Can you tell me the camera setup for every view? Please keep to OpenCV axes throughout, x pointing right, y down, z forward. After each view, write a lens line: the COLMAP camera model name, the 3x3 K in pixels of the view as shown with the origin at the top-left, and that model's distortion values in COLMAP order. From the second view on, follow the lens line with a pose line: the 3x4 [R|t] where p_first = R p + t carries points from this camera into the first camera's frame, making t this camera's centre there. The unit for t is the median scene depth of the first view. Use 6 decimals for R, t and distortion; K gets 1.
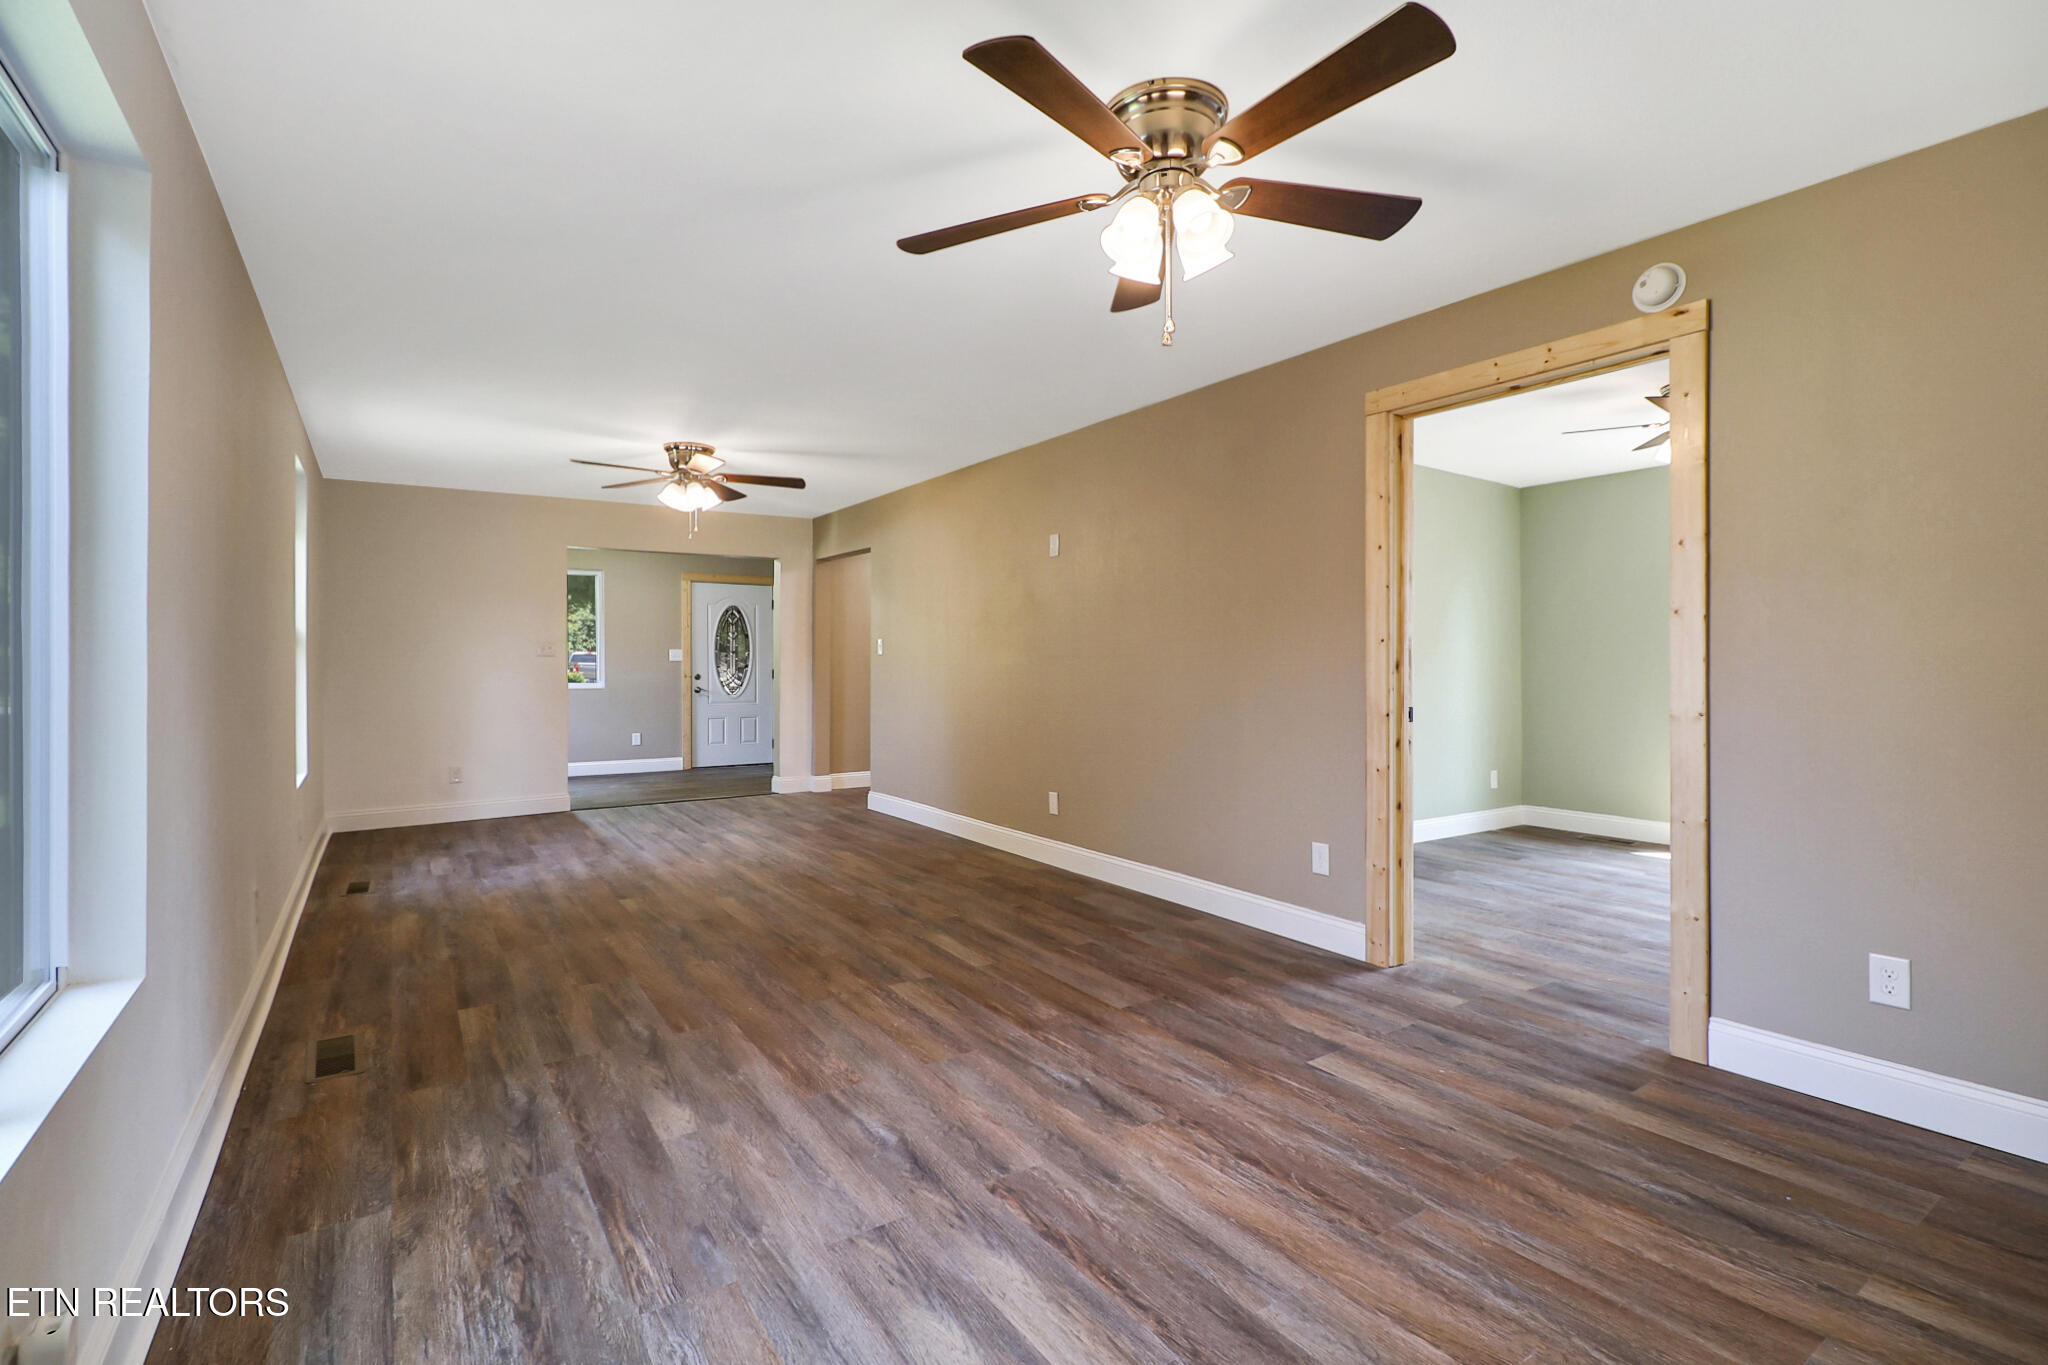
lens RADIAL K [[942.6, 0, 1010.7], [0, 942.6, 662.8], [0, 0, 1]] dist [0.001852, -0.015178]
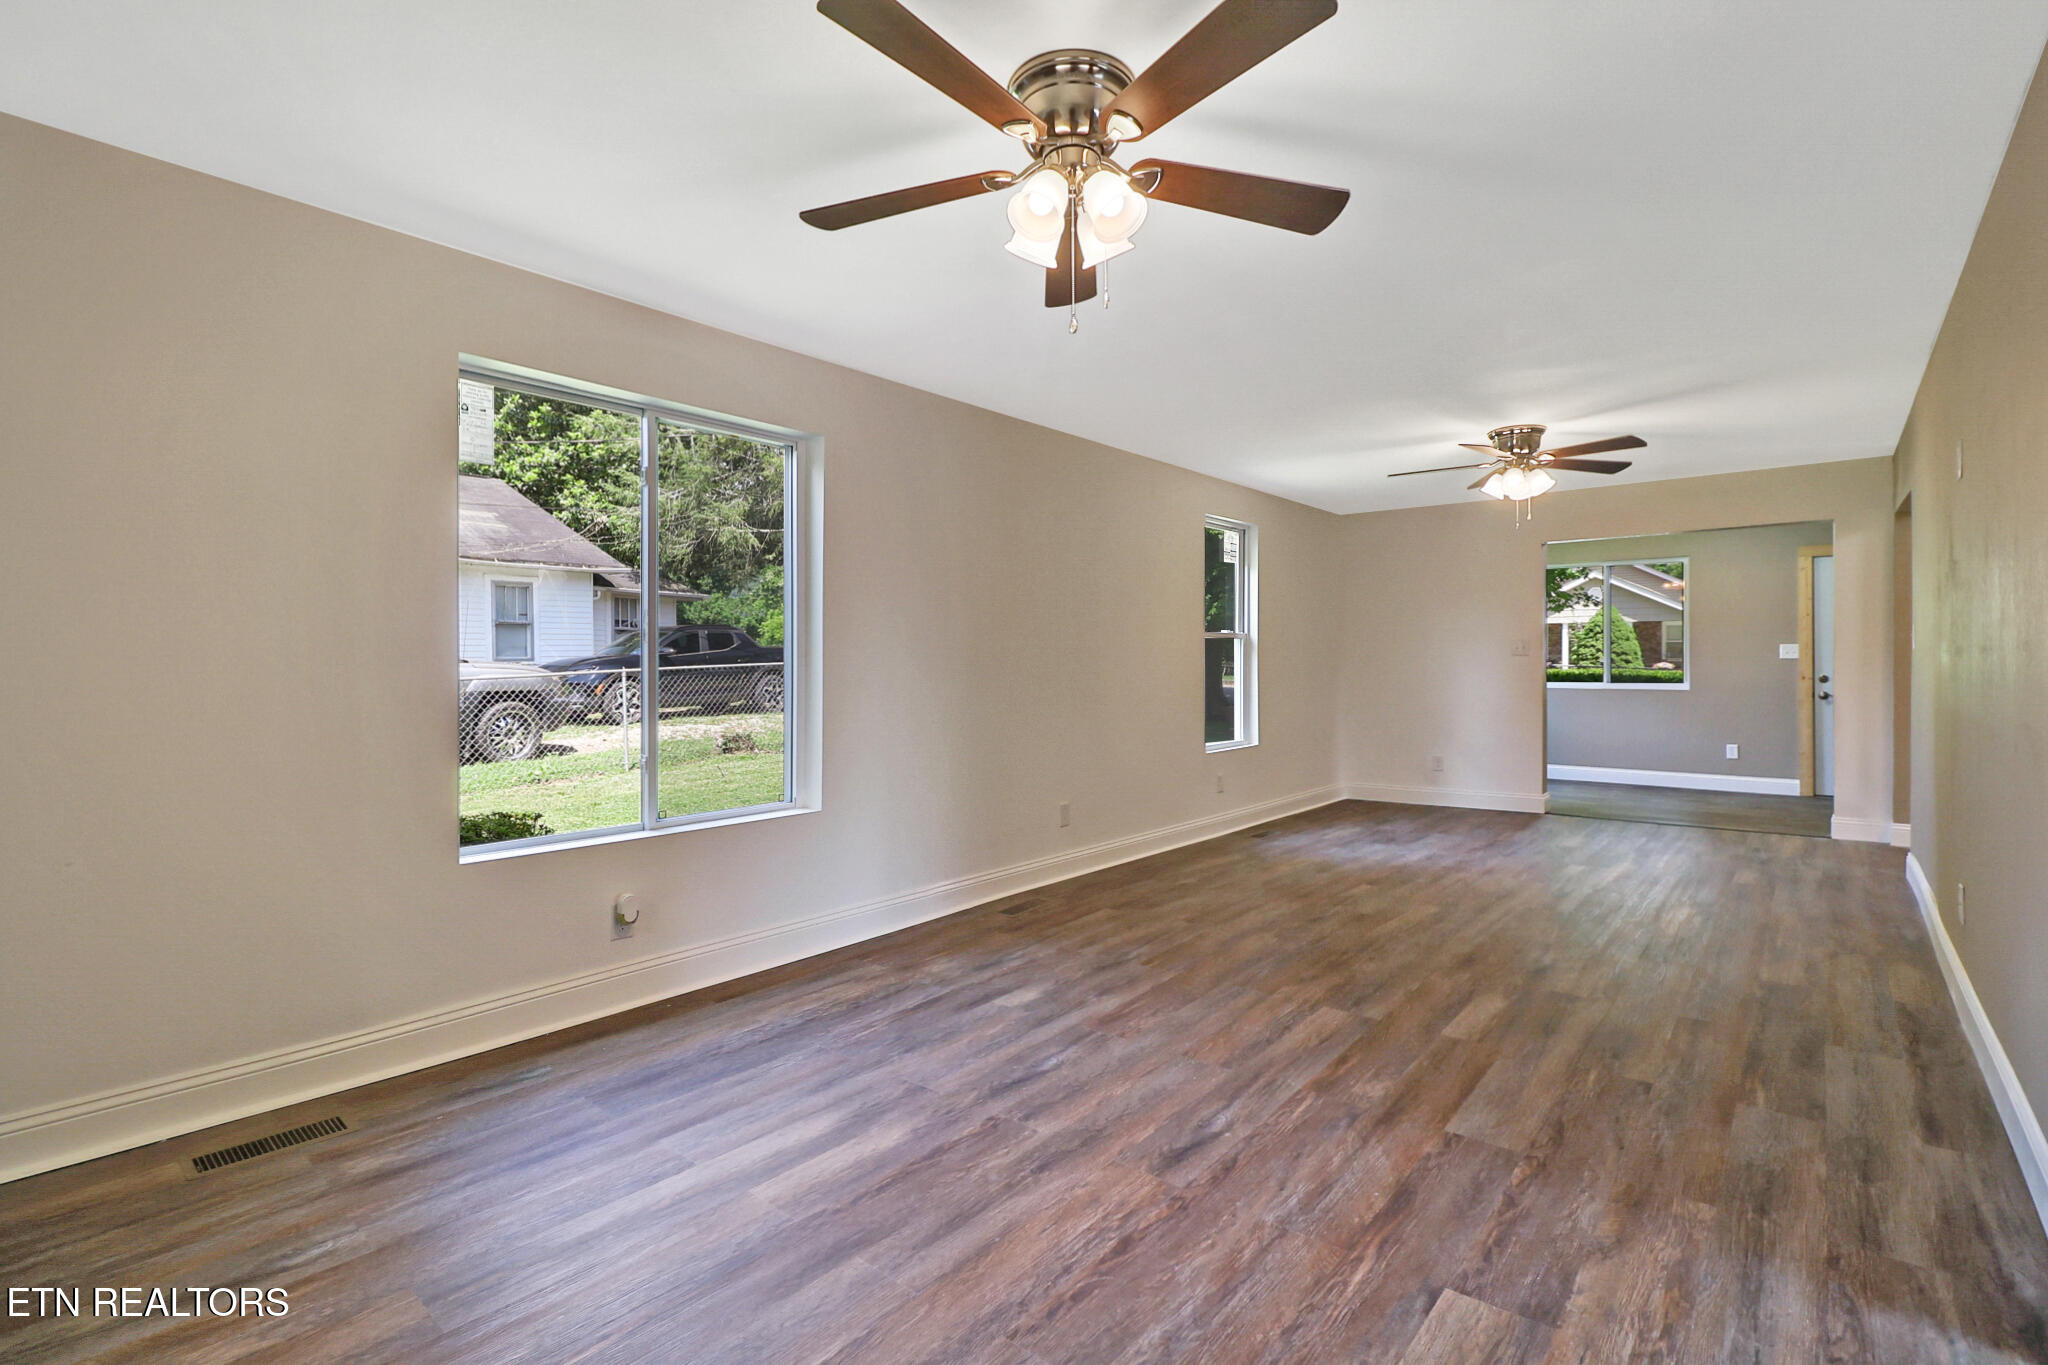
lens RADIAL K [[942.6, 0, 1010.7], [0, 942.6, 662.8], [0, 0, 1]] dist [0.001852, -0.015178]
pose [[0.272374, 0.000260, -0.962191, 0.851991], [0.002975, 0.999995, 0.001112, -0.005243], [0.962187, -0.003165, 0.272372, 0.541331]]
